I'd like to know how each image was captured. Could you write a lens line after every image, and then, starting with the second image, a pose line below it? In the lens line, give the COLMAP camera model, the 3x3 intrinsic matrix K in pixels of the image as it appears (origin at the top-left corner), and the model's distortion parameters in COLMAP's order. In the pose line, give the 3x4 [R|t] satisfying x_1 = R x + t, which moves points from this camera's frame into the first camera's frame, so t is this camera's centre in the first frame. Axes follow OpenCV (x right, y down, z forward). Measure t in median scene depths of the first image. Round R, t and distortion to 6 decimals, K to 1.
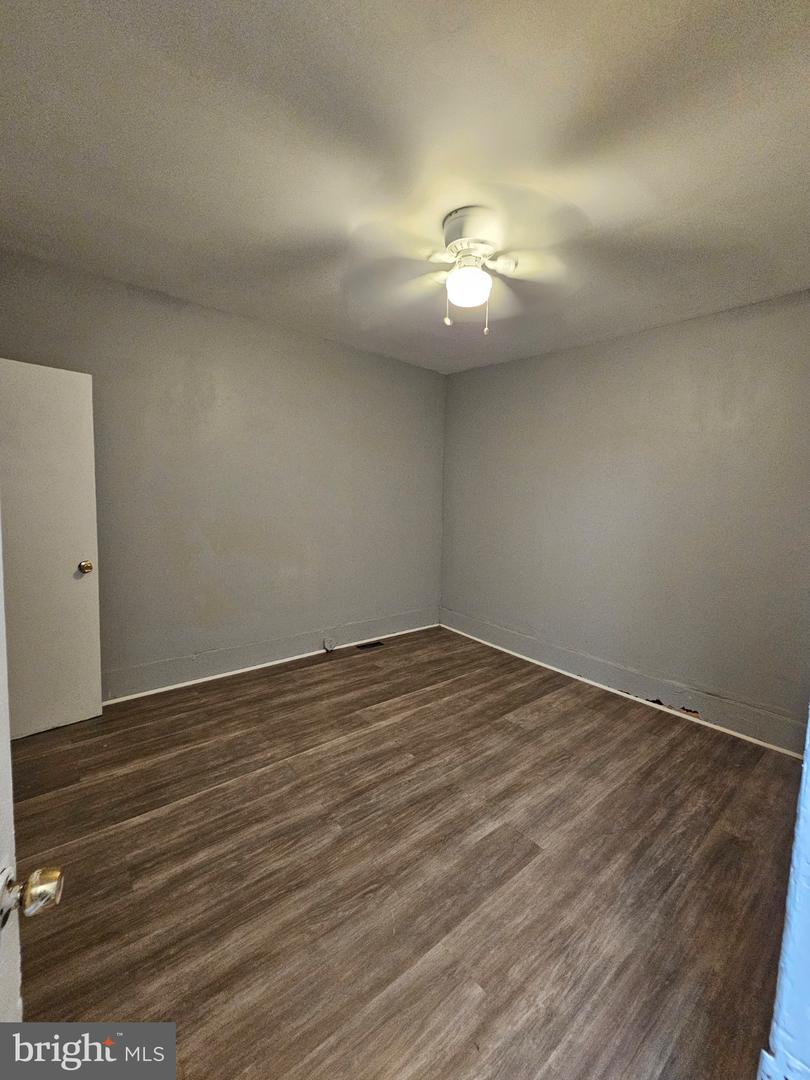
lens RADIAL K [[436.1, 0, 404.4], [0, 436.1, 541.4], [0, 0, 1]] dist [0.003409, 0.000115]
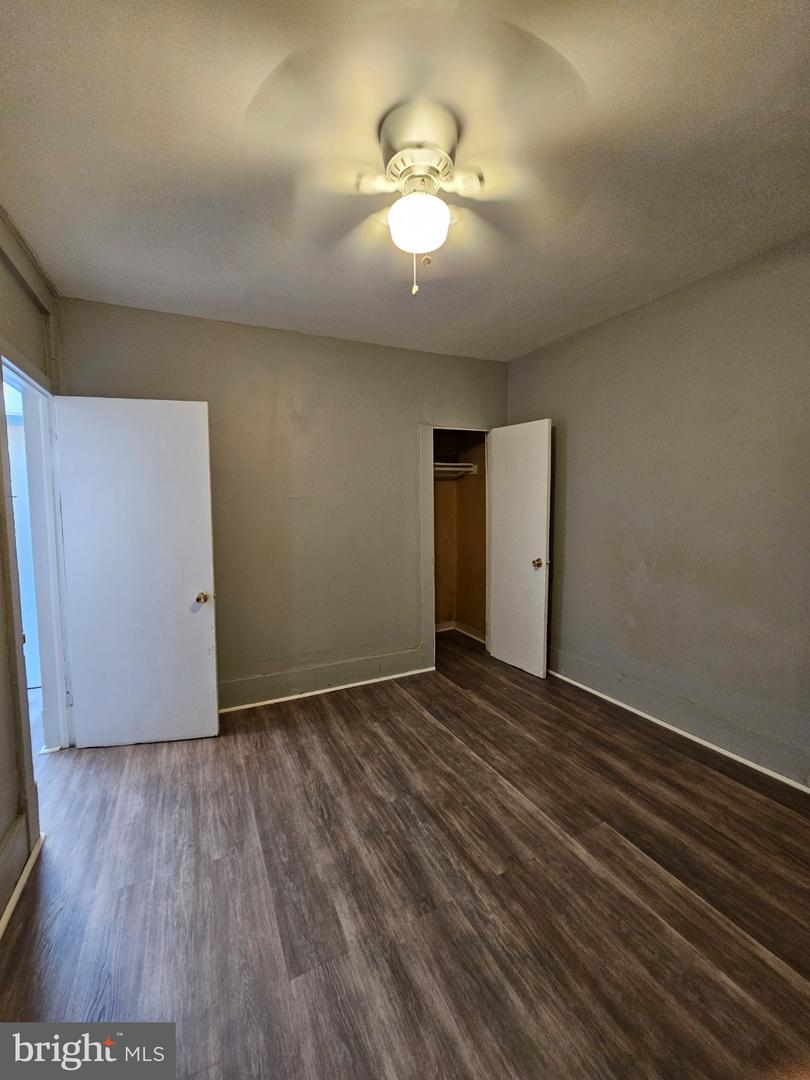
lens RADIAL K [[436.1, 0, 406.8], [0, 436.1, 537.8], [0, 0, 1]] dist [0.003409, 0.000115]
pose [[-0.222284, 0.057101, -0.973308, 0.822027], [-0.103594, 0.991249, 0.081812, -0.105971], [0.969463, 0.119014, -0.214424, 1.084023]]
